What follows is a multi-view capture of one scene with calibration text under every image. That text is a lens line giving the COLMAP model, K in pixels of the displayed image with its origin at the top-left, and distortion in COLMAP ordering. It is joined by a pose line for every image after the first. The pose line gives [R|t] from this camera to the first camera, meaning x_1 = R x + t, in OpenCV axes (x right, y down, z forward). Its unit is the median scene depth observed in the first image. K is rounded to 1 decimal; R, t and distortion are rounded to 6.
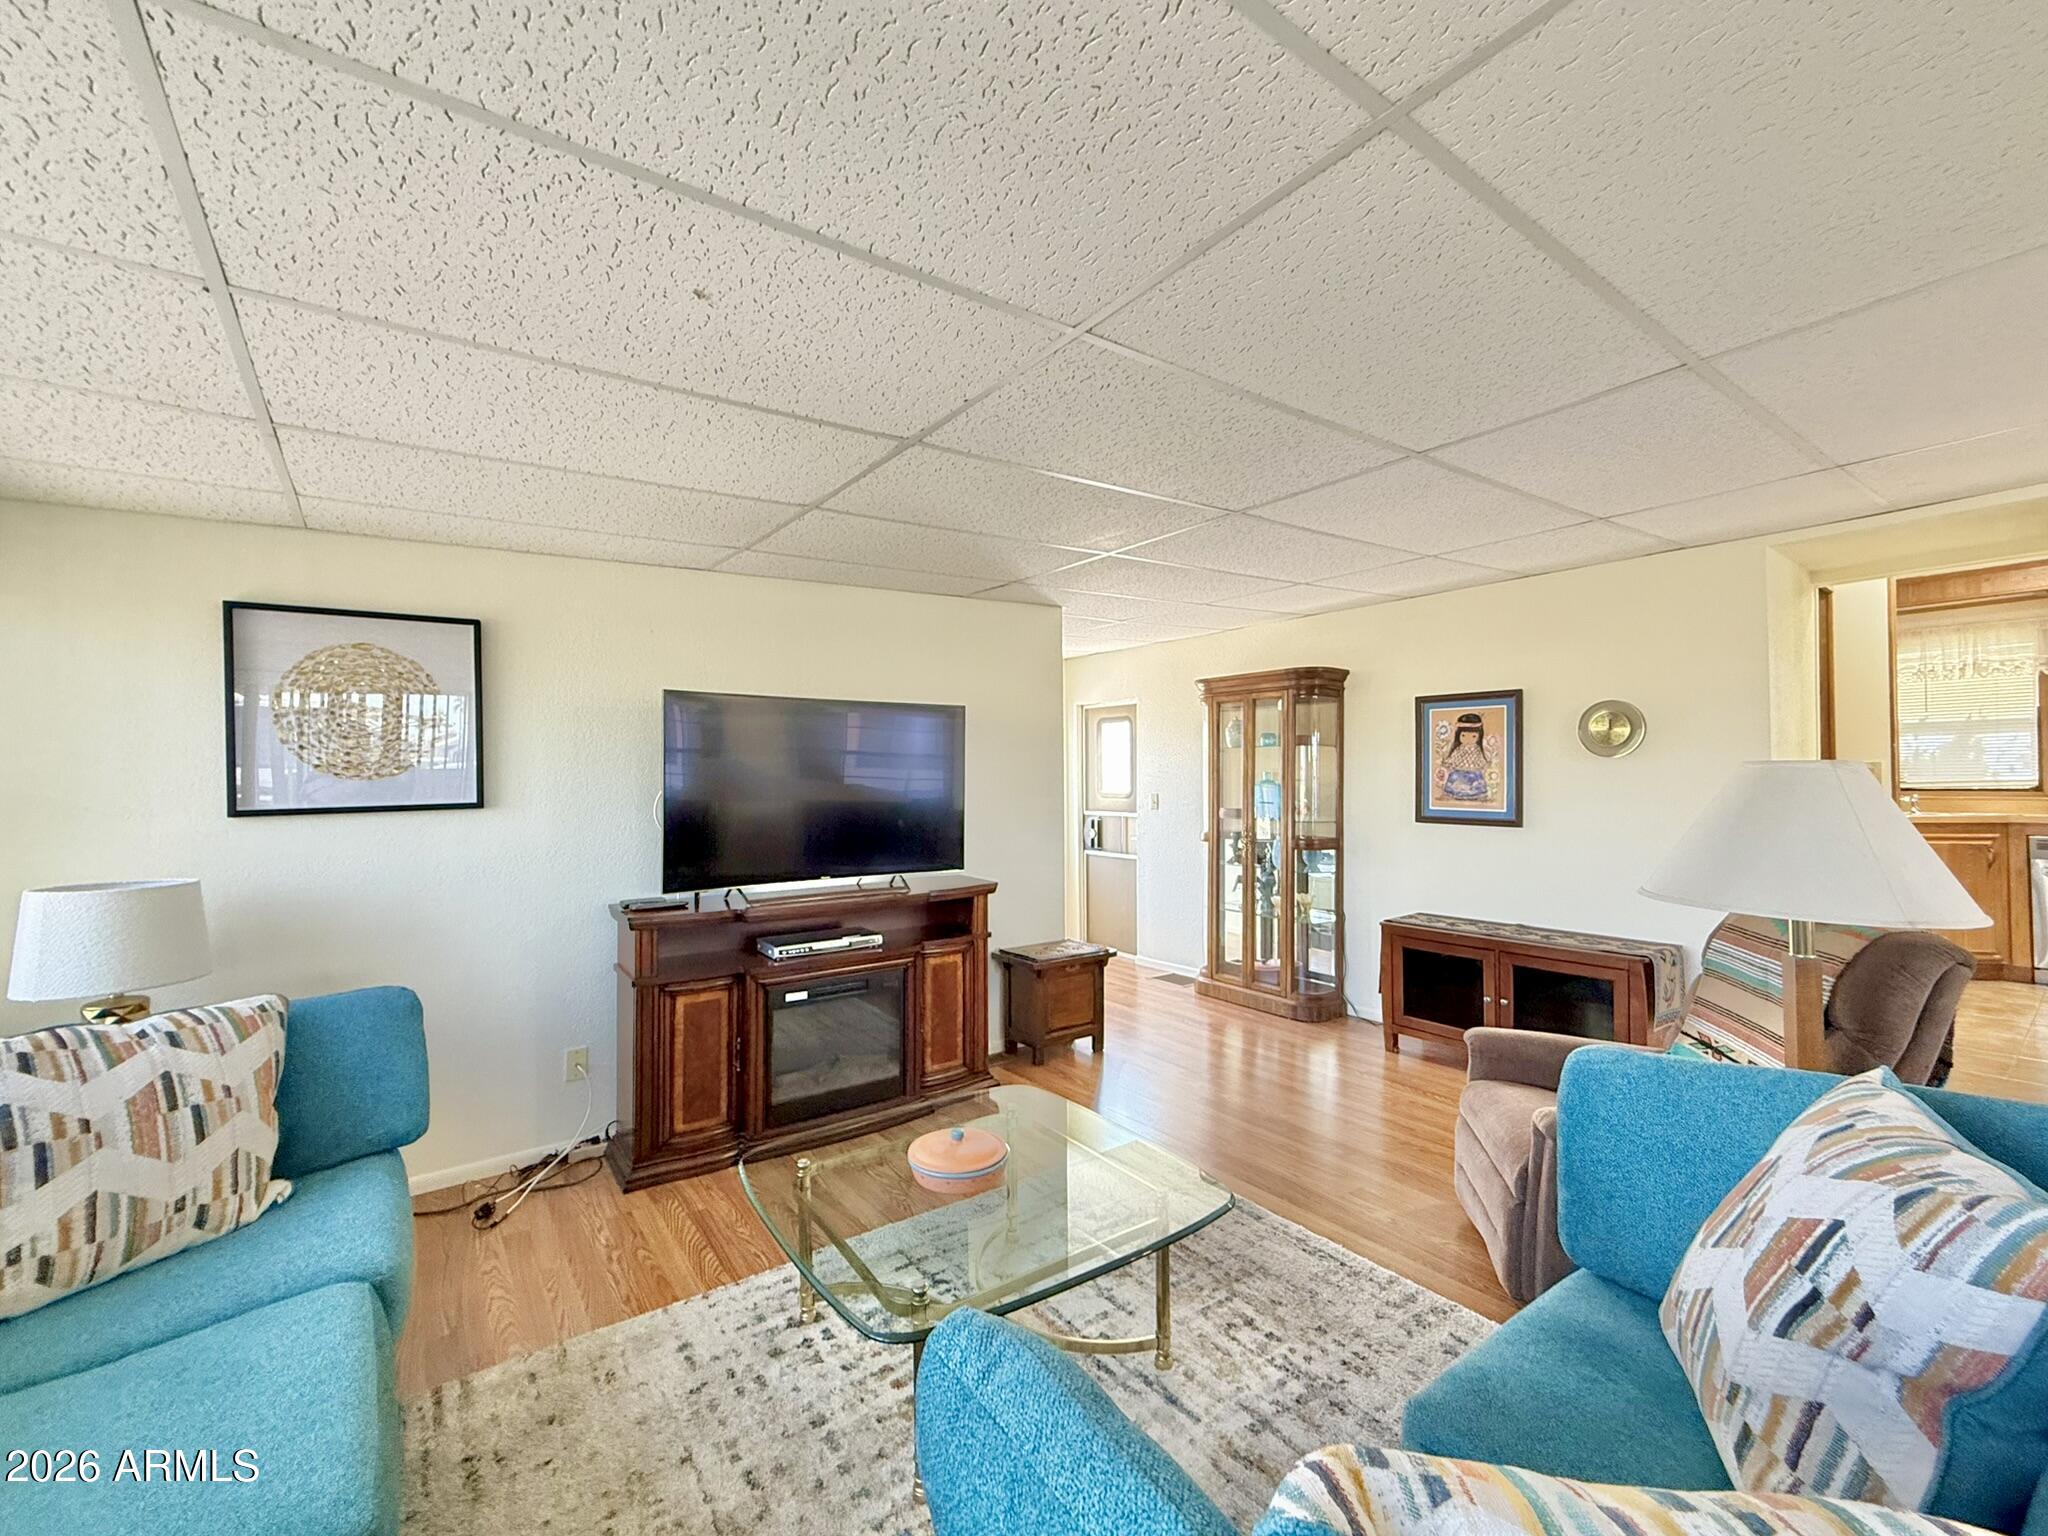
lens RADIAL K [[823.3, 0, 1029.3], [0, 823.3, 766.2], [0, 0, 1]] dist [0.001489, 0.000710]
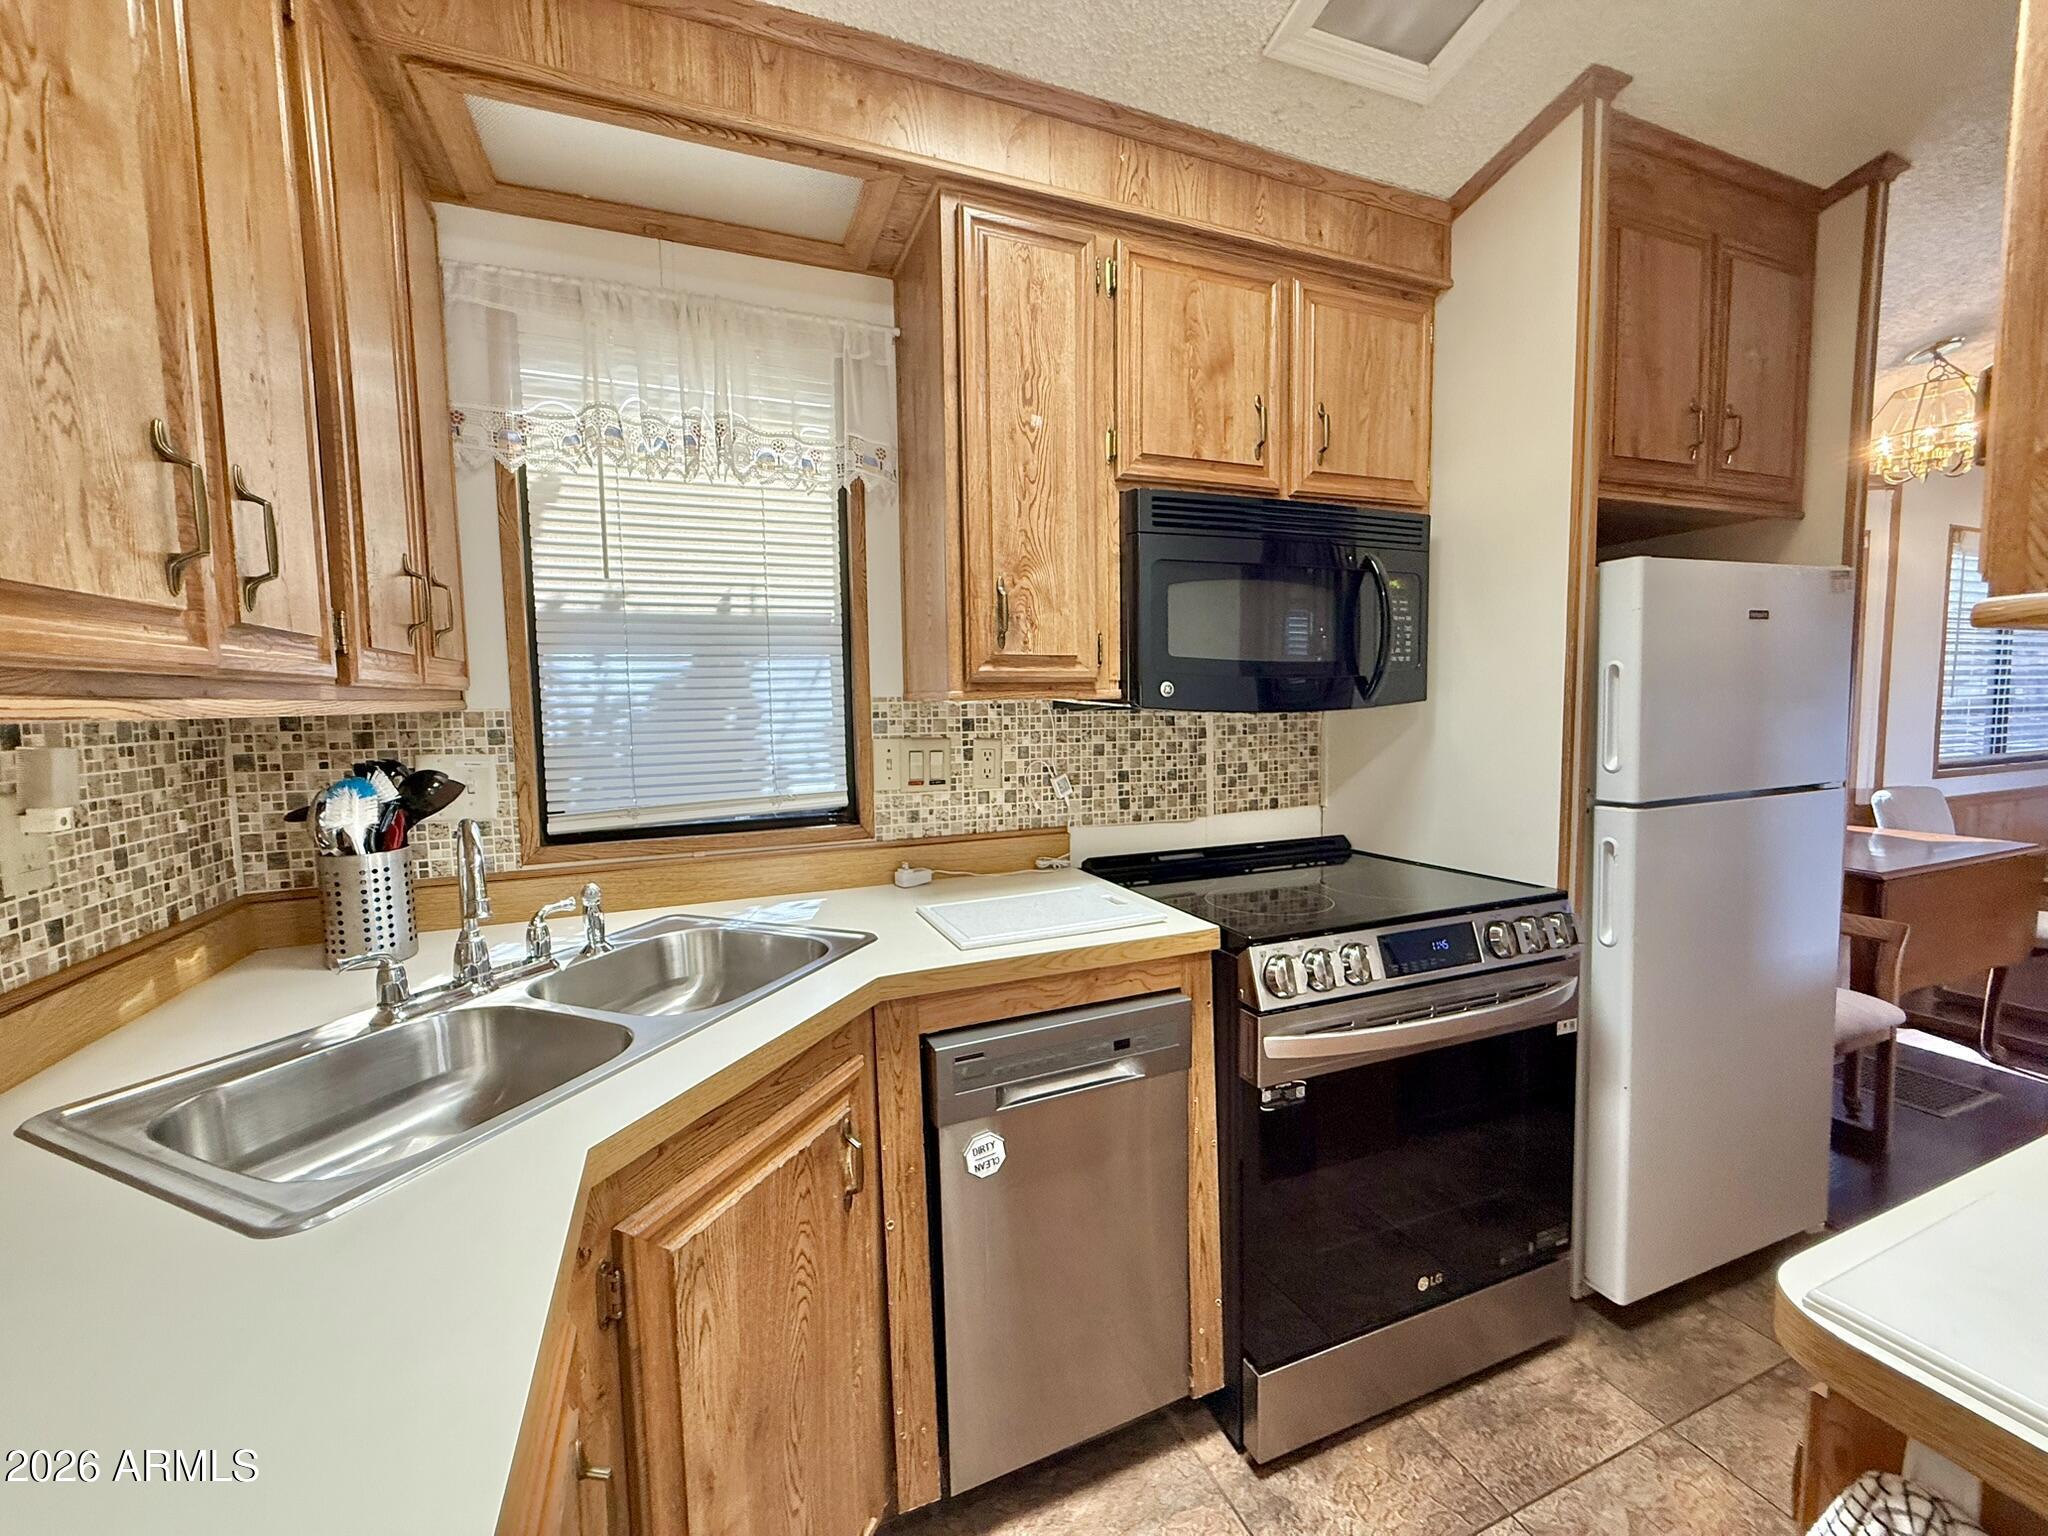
lens RADIAL K [[818.9, 0, 1030.7], [0, 818.9, 767.0], [0, 0, 1]] dist [0.001996, -0.000297]
pose [[0.241376, -0.071648, 0.967783, 0.955308], [0.001298, 0.997294, 0.073509, -0.022040], [-0.970431, -0.016487, 0.240816, 0.893748]]
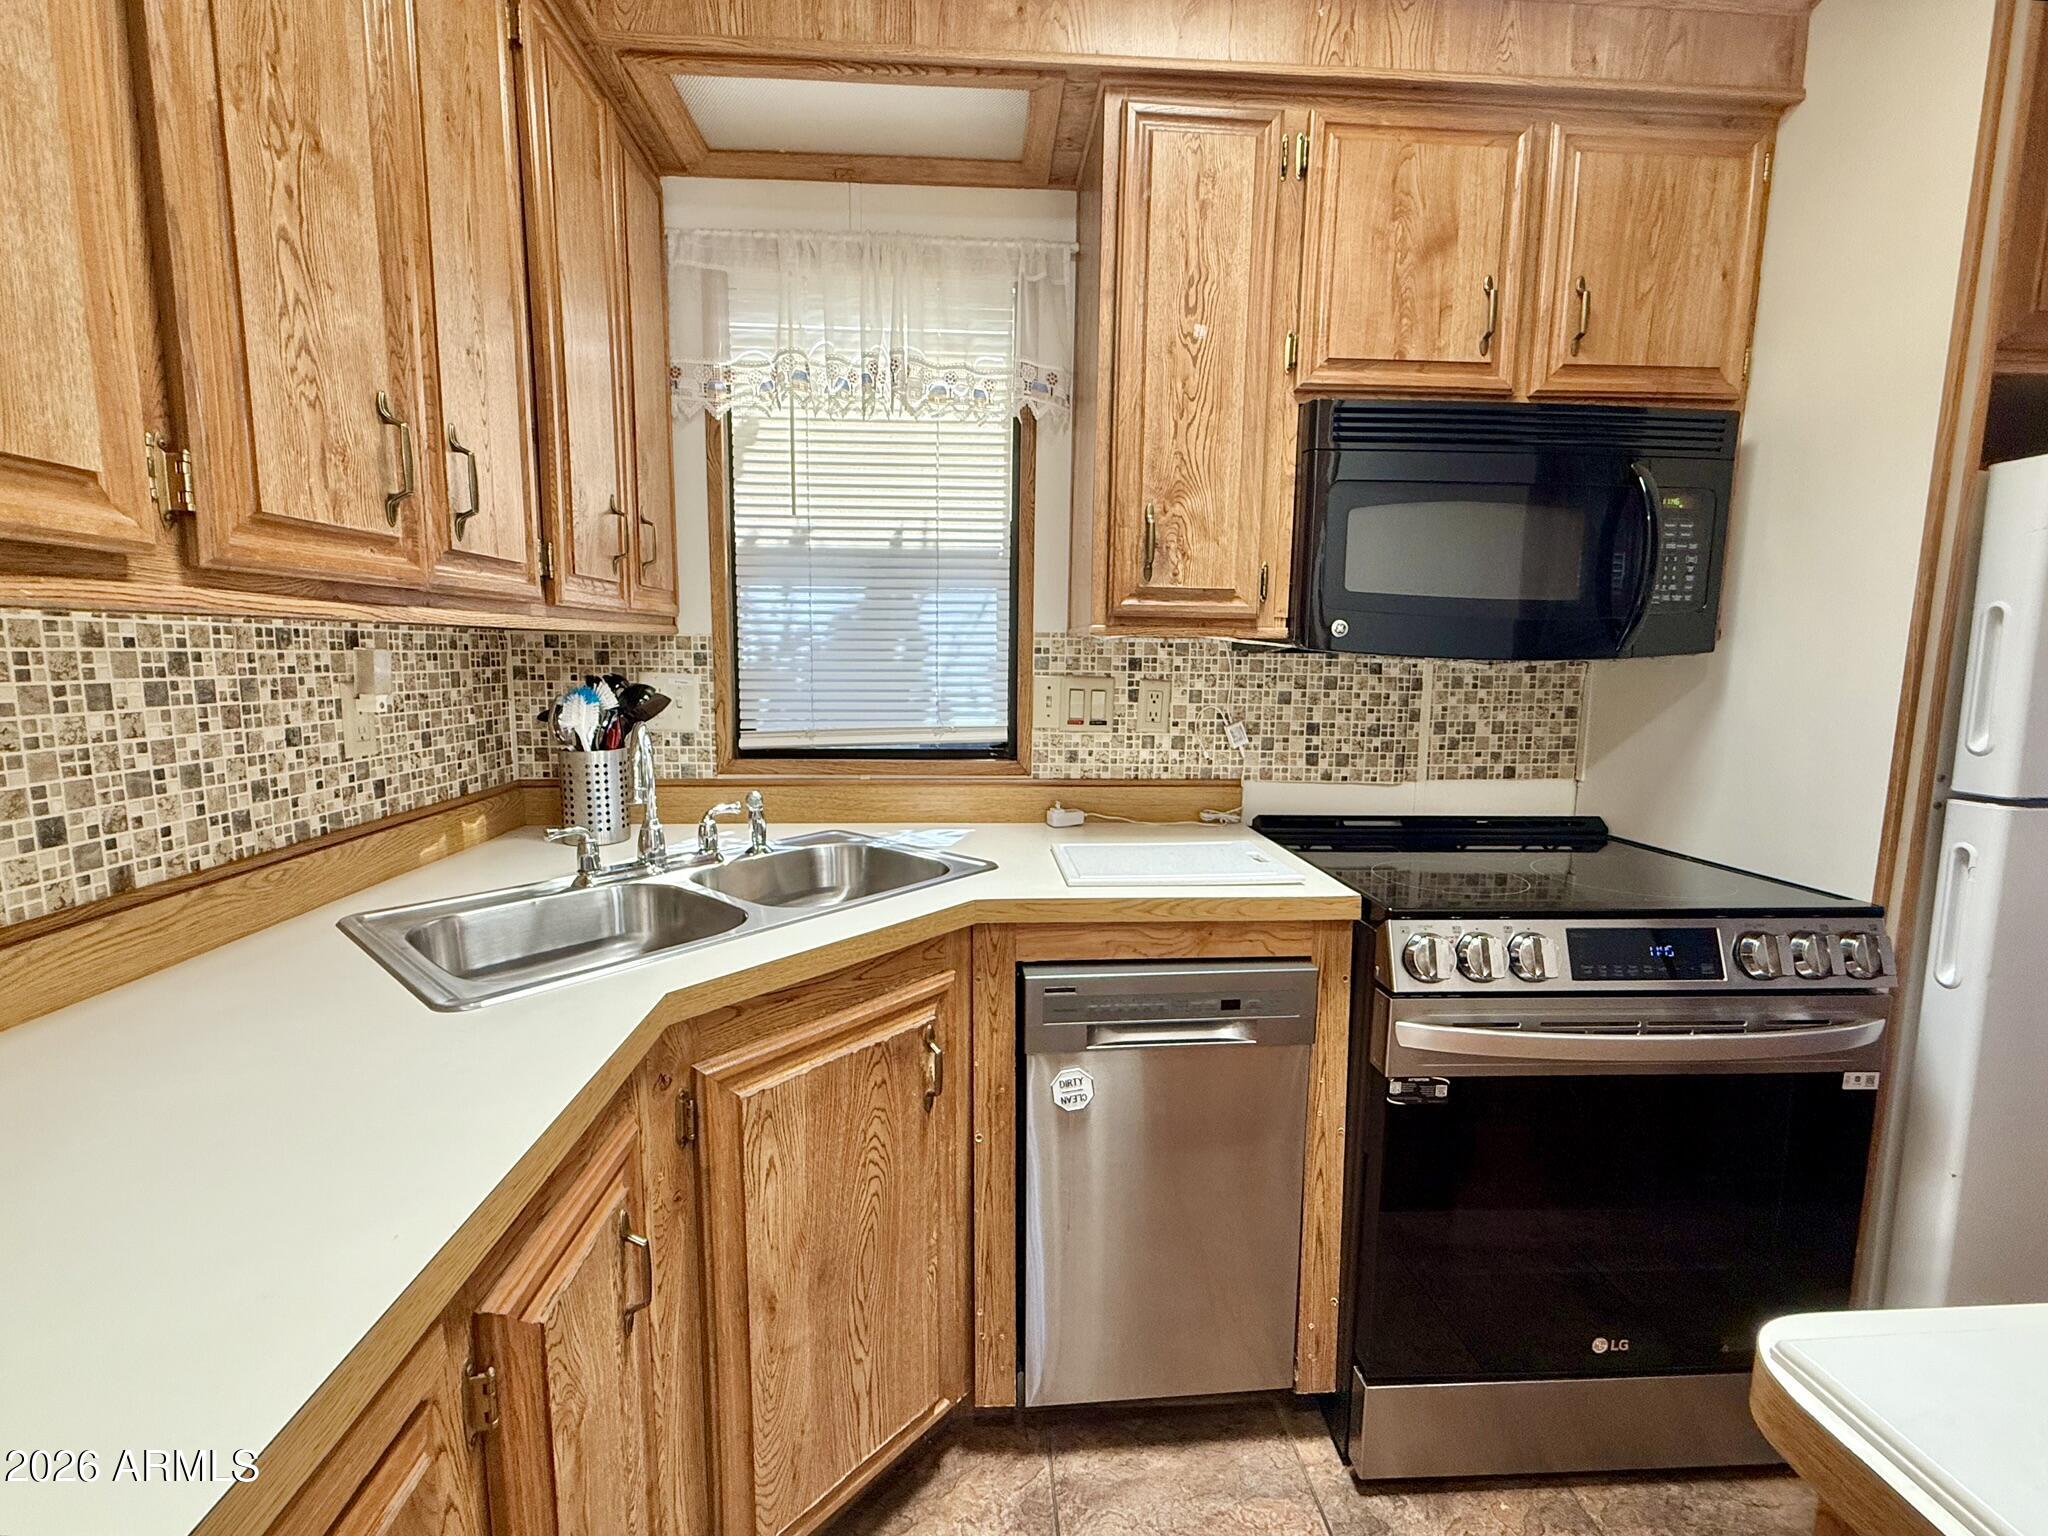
lens RADIAL K [[883.5, 0, 1023.5], [0, 883.5, 766.7], [0, 0, 1]] dist [0.000999, 0.000157]
pose [[0.536086, -0.093082, 0.839016, 0.960627], [-0.027691, 0.991428, 0.127684, -0.016951], [-0.843709, -0.091682, 0.528913, 0.841775]]
